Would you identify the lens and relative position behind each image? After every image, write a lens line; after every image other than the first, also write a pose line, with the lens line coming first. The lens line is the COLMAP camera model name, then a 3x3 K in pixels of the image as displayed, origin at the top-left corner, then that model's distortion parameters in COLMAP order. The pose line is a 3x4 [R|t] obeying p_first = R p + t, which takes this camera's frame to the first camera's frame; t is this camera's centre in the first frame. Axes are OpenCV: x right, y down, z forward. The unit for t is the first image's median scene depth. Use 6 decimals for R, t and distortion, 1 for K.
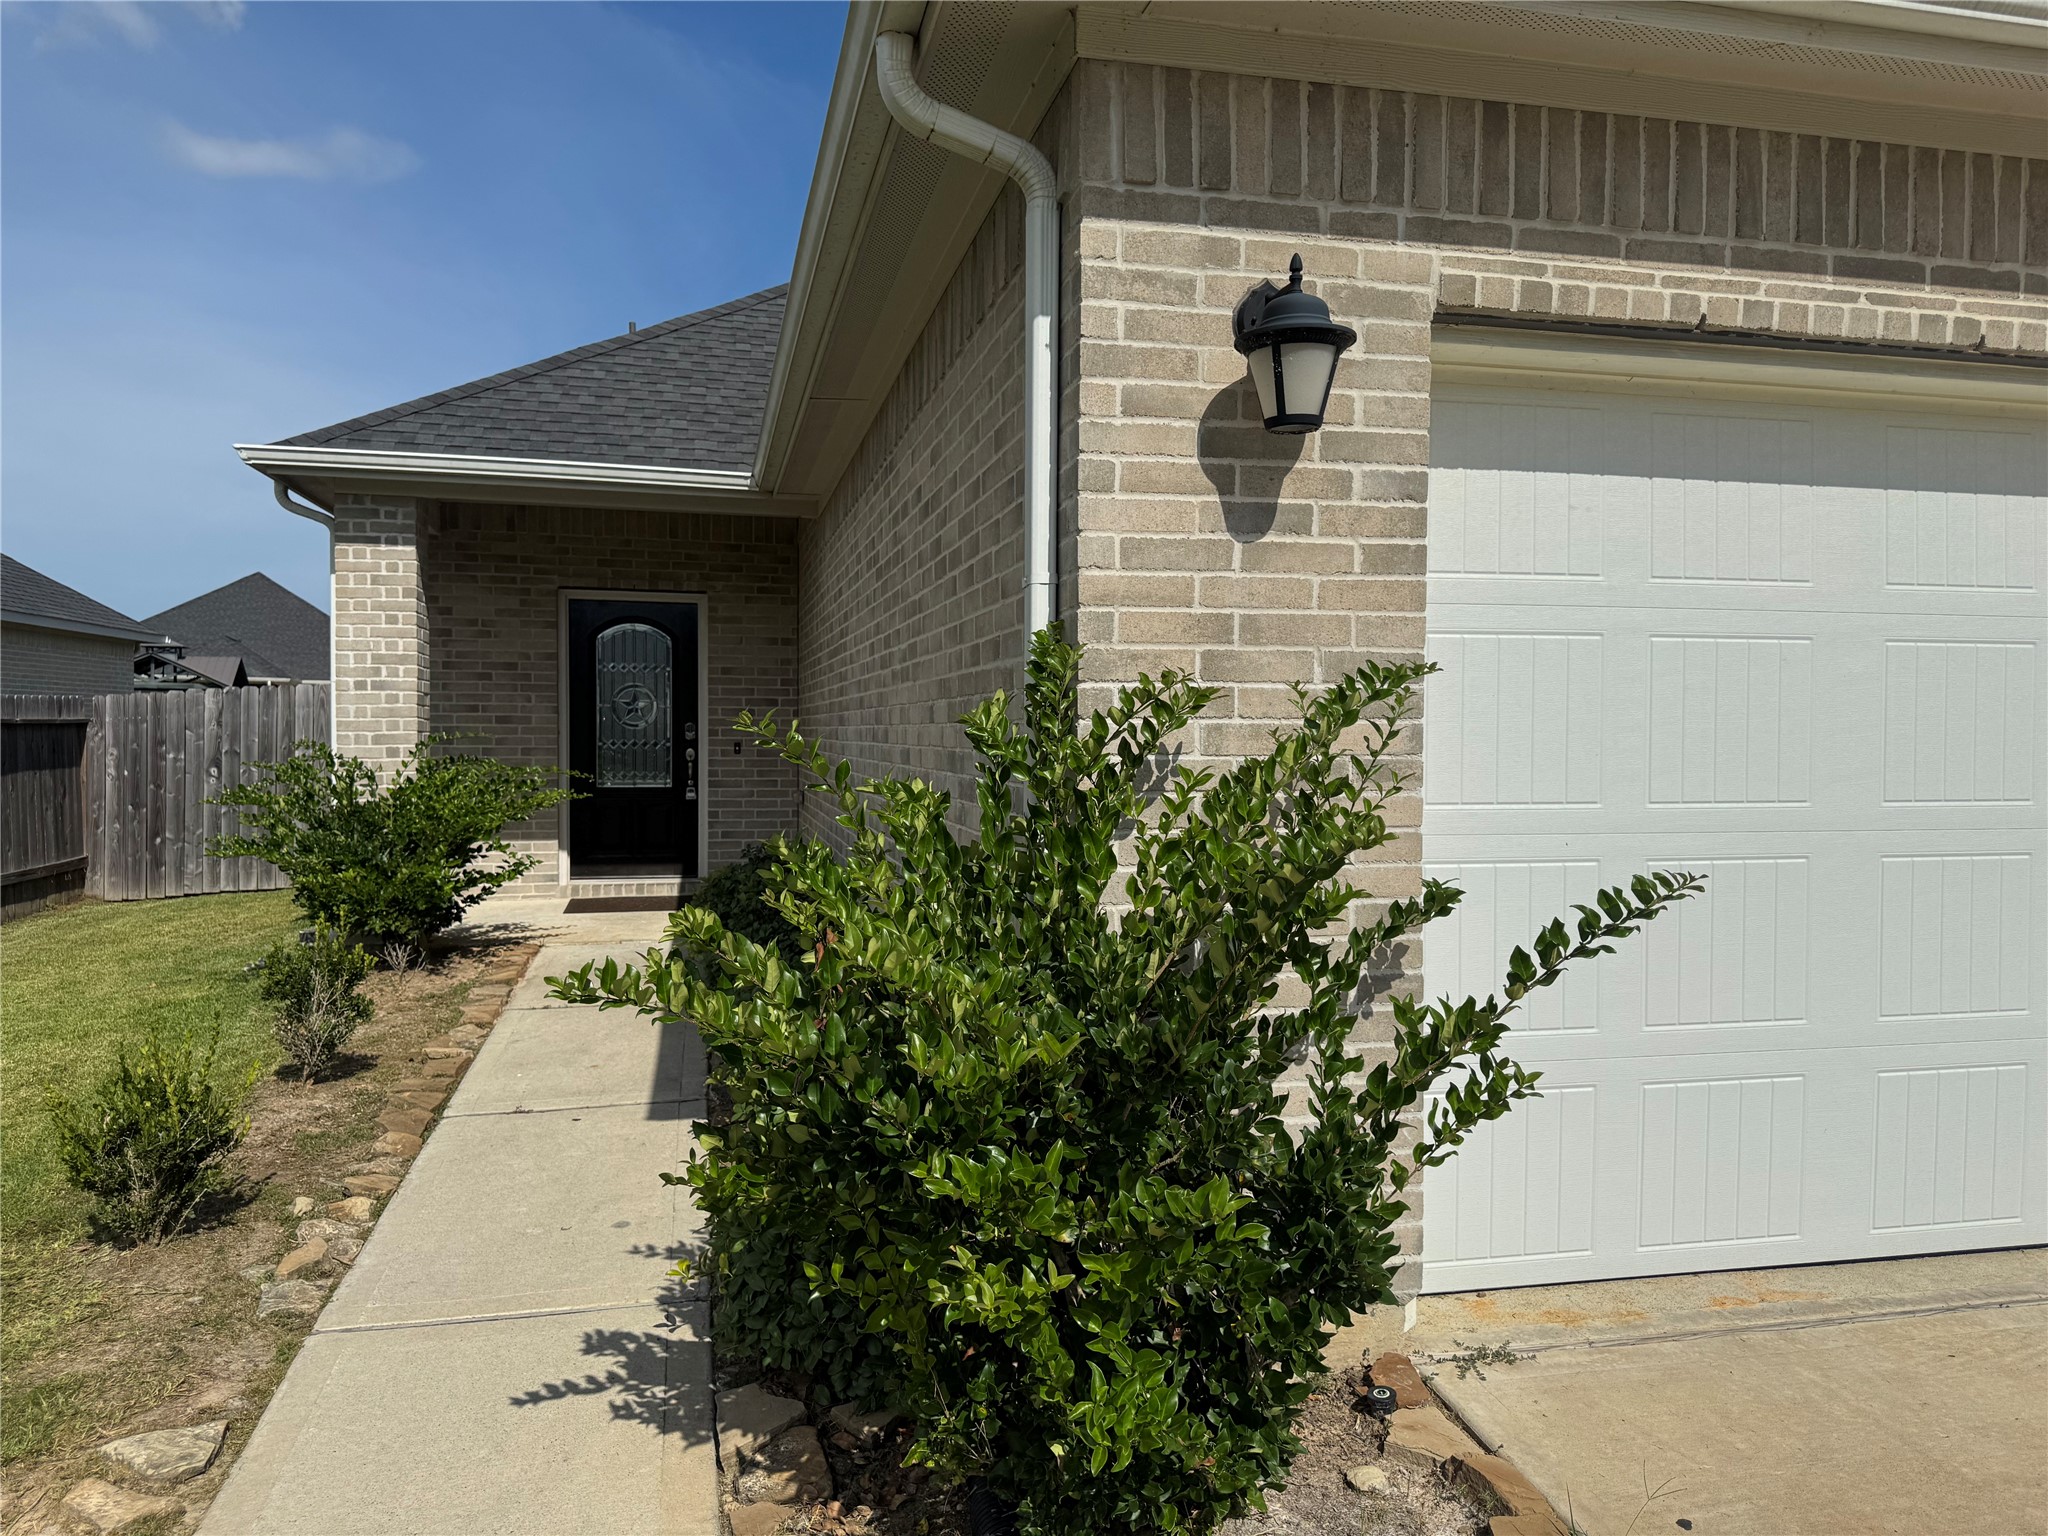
lens RADIAL K [[1432.1, 0, 1045.9], [0, 1432.1, 780.3], [0, 0, 1]] dist [0.057431, -0.014542]
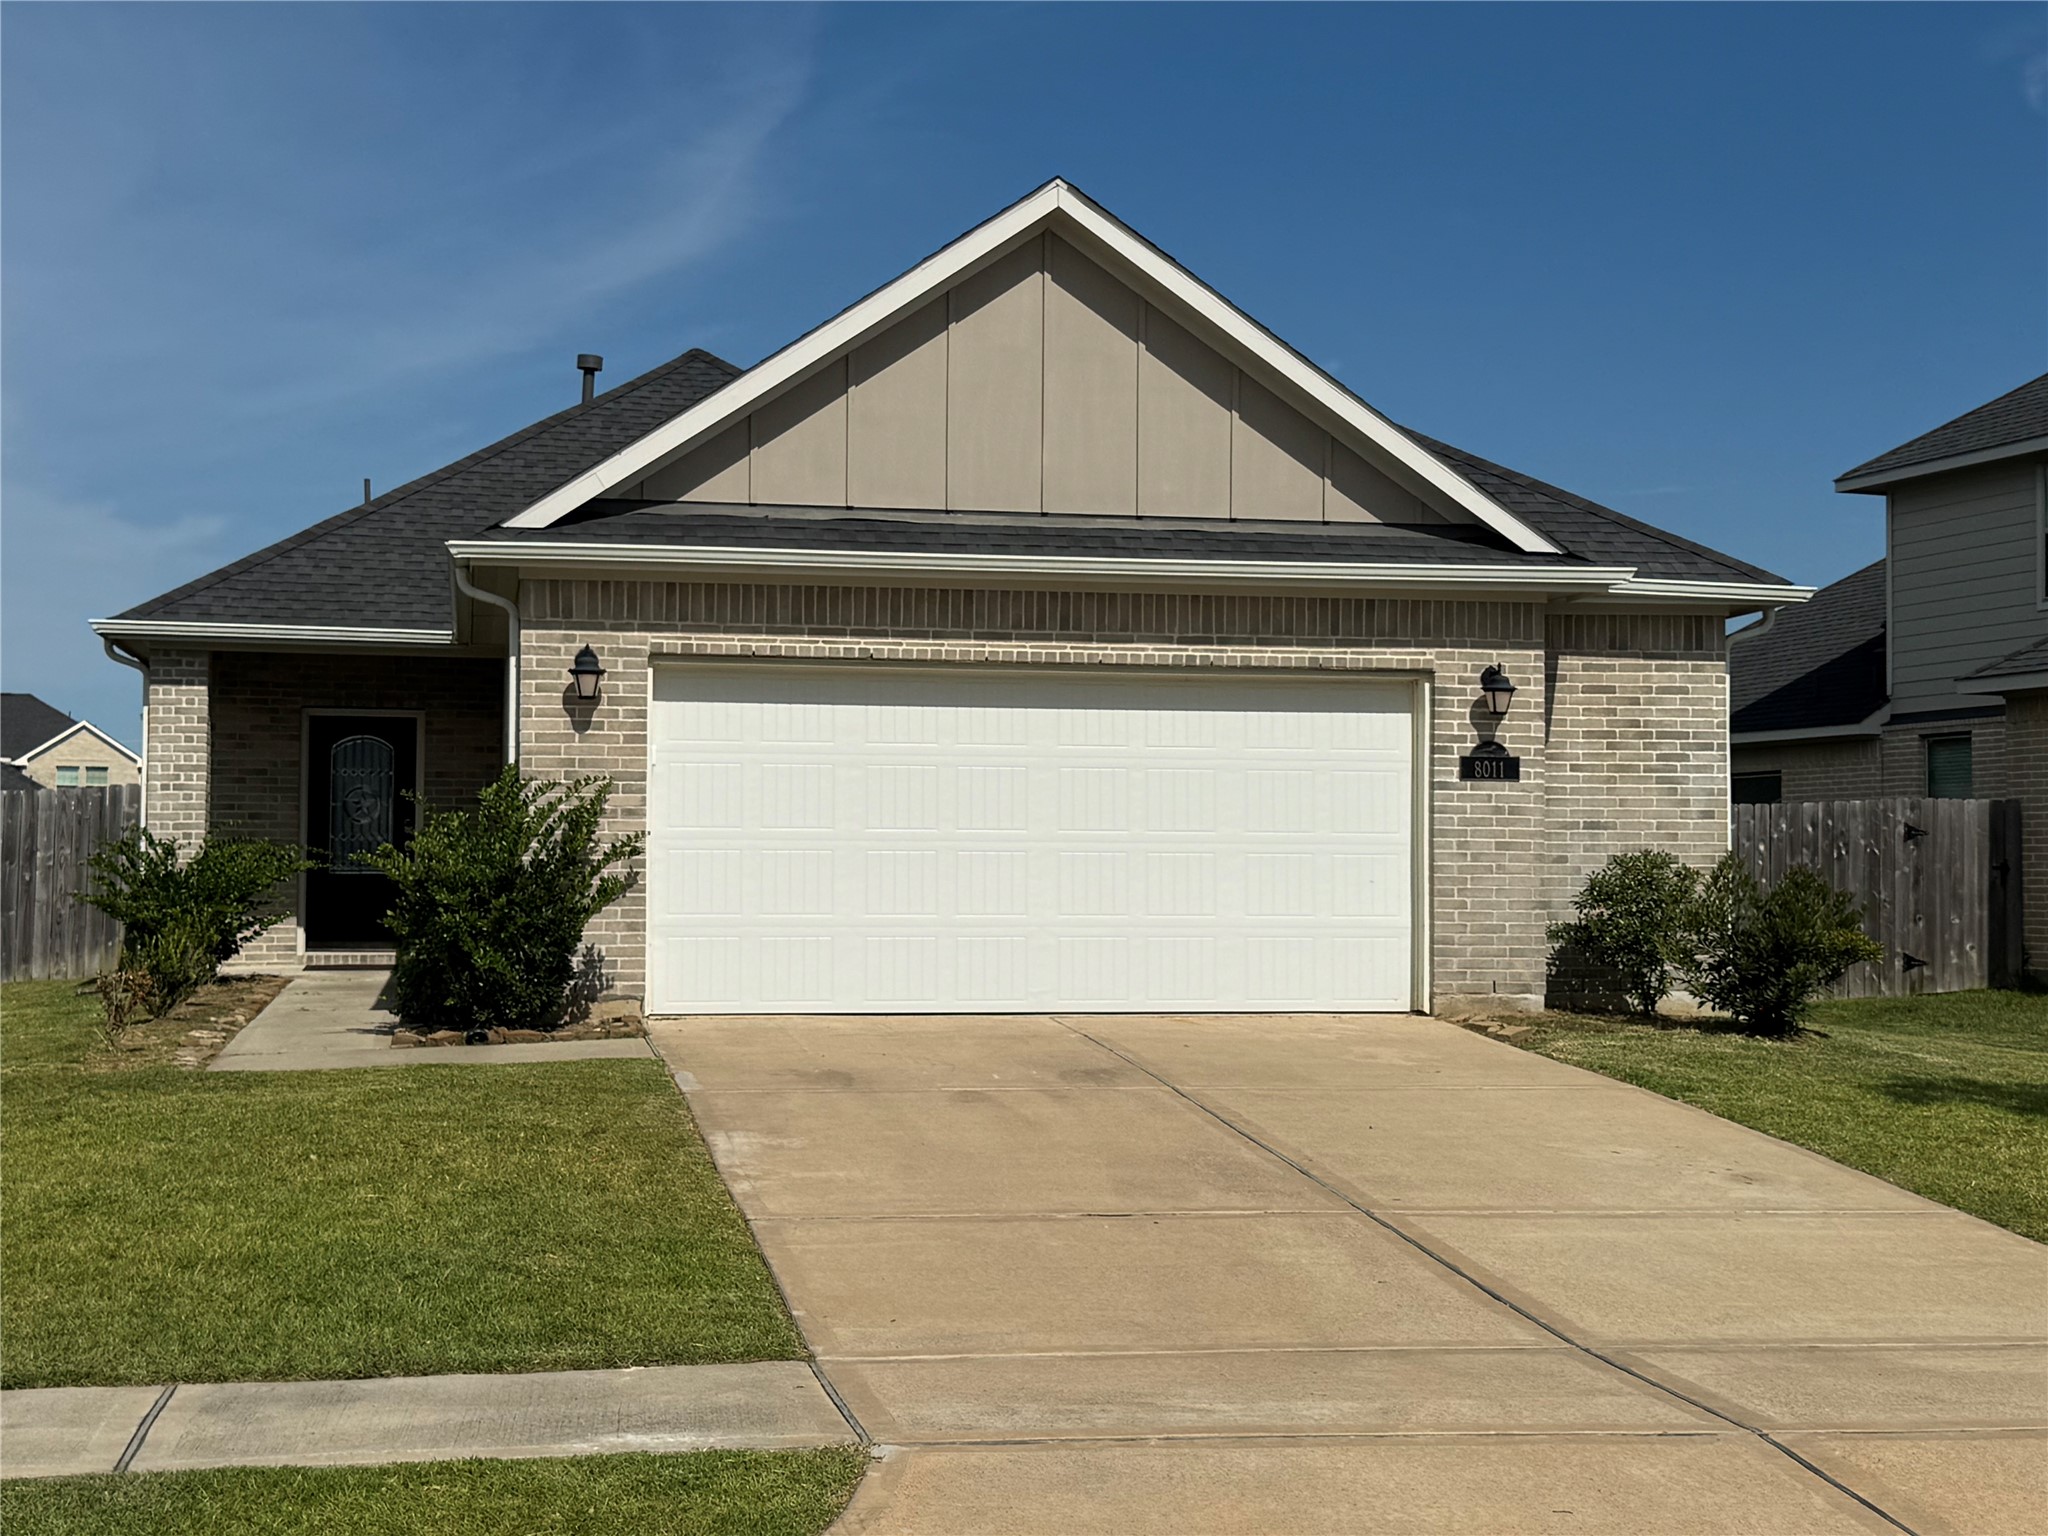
lens RADIAL K [[2768.6, 0, 1030.6], [0, 2768.6, 762.2], [0, 0, 1]] dist [0.150764, 0.000000]
pose [[0.999287, -0.002620, -0.037675, 0.414062], [-0.000315, 0.996978, -0.077687, 0.108571], [0.037765, 0.077644, 0.996266, -1.502169]]
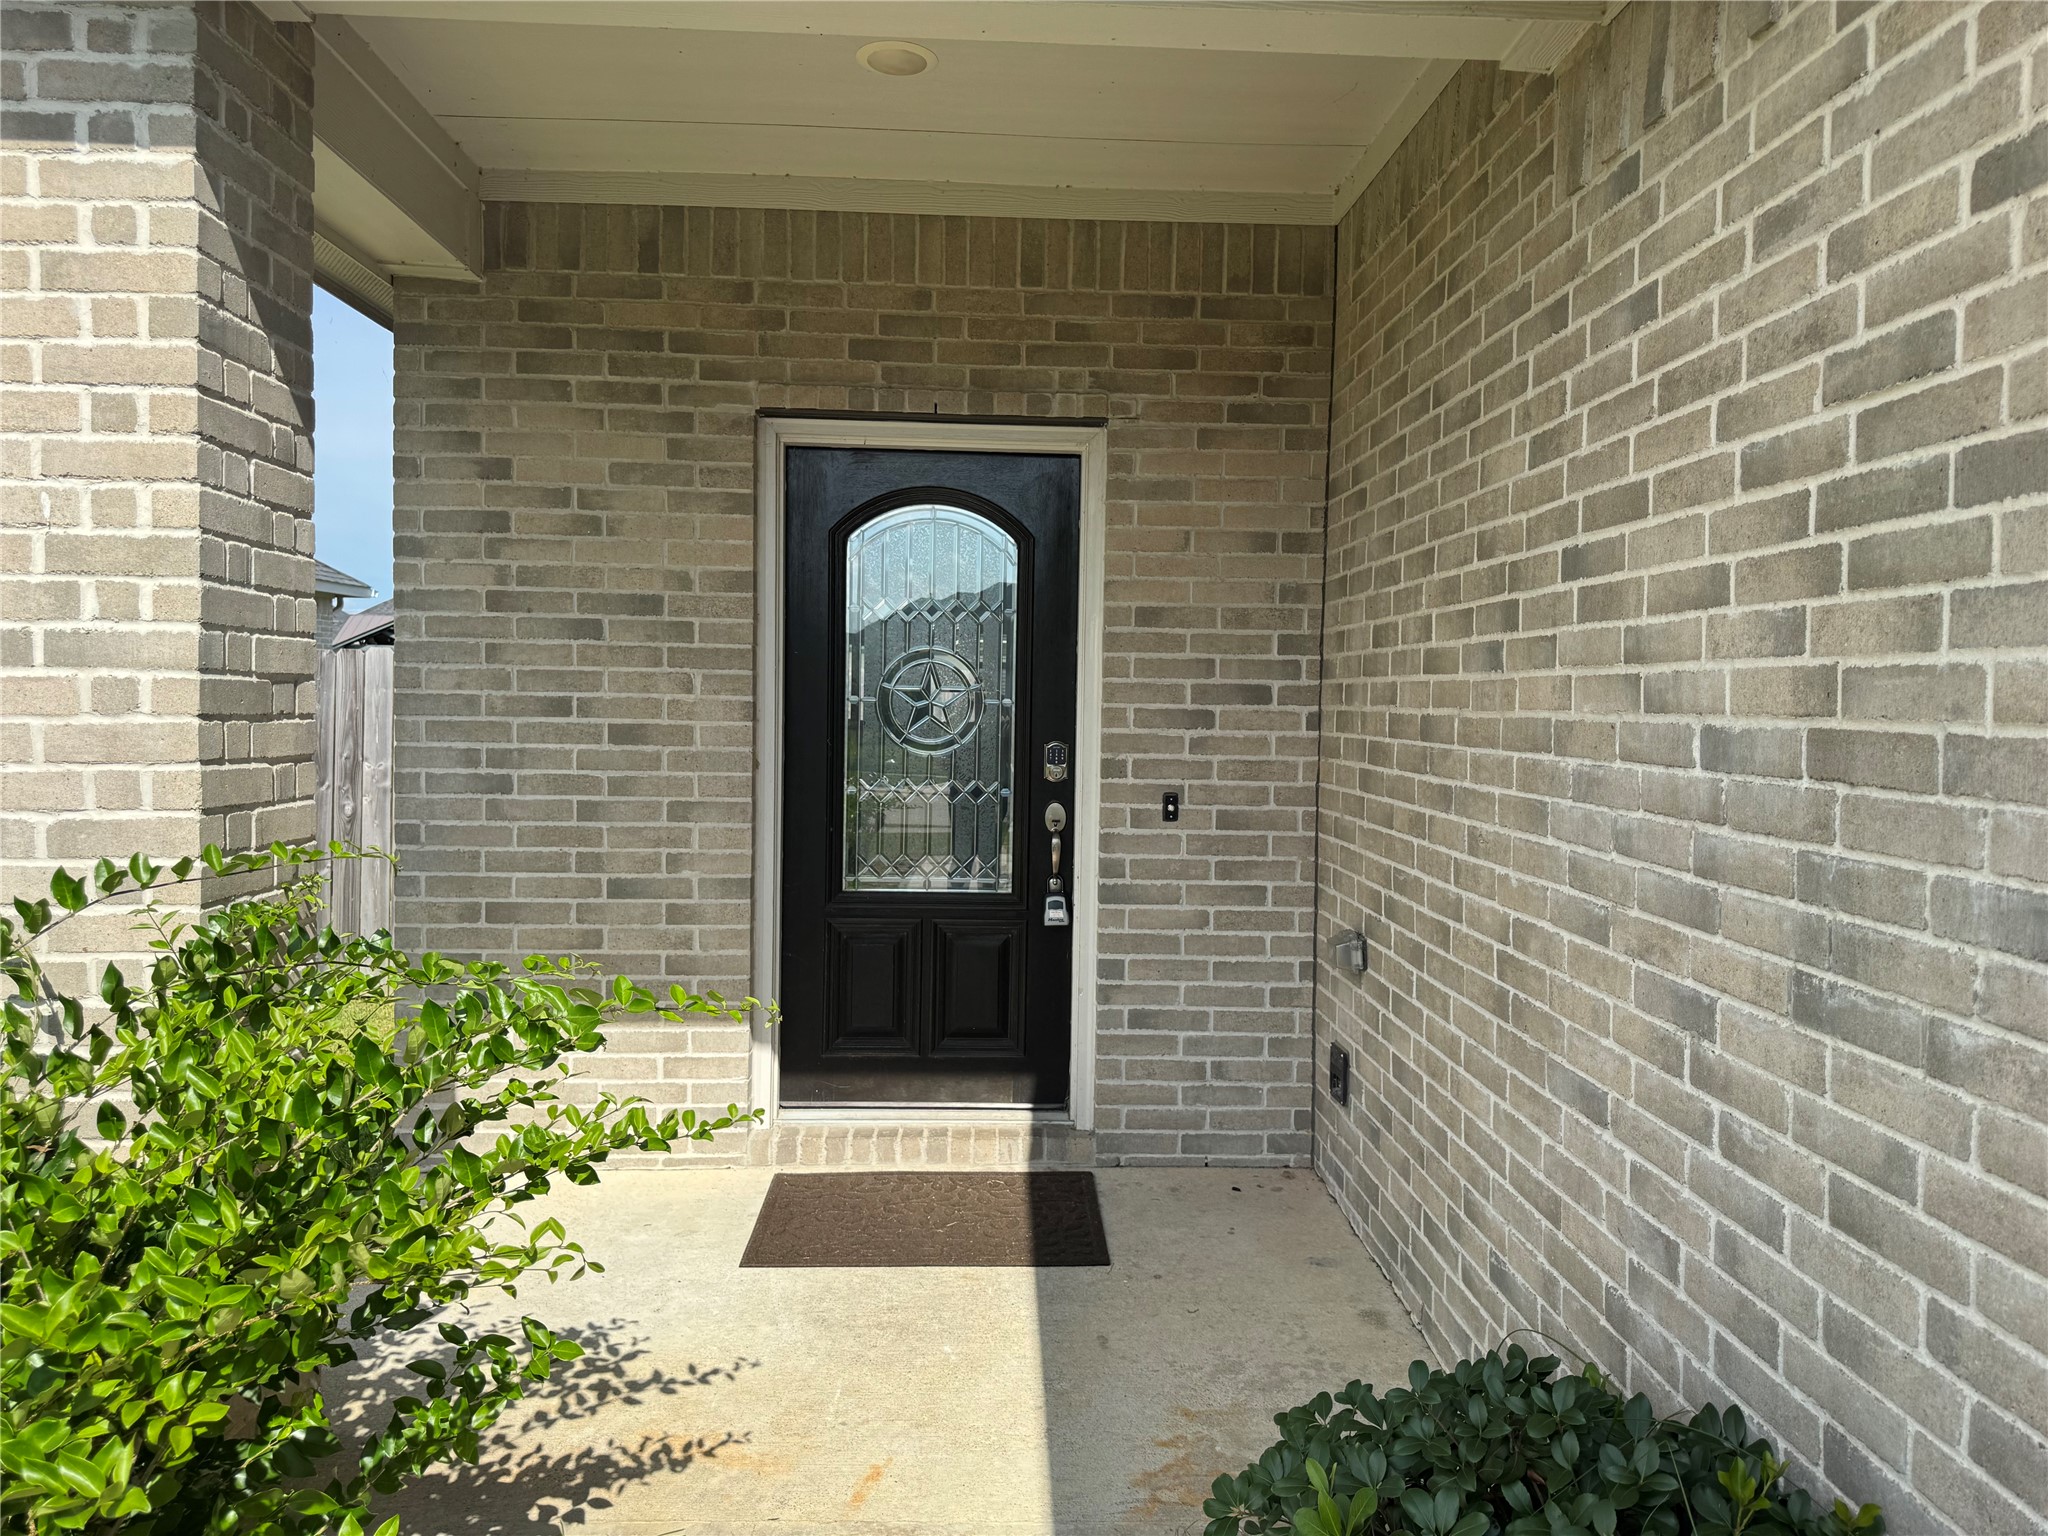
lens RADIAL K [[1432.1, 0, 1024.1], [0, 1432.1, 770.2], [0, 0, 1]] dist [0.057431, -0.014542]
pose [[0.977750, 0.021282, -0.208693, -0.202418], [-0.017853, 0.999673, 0.018303, -0.046771], [0.209015, -0.014170, 0.977810, 0.704321]]
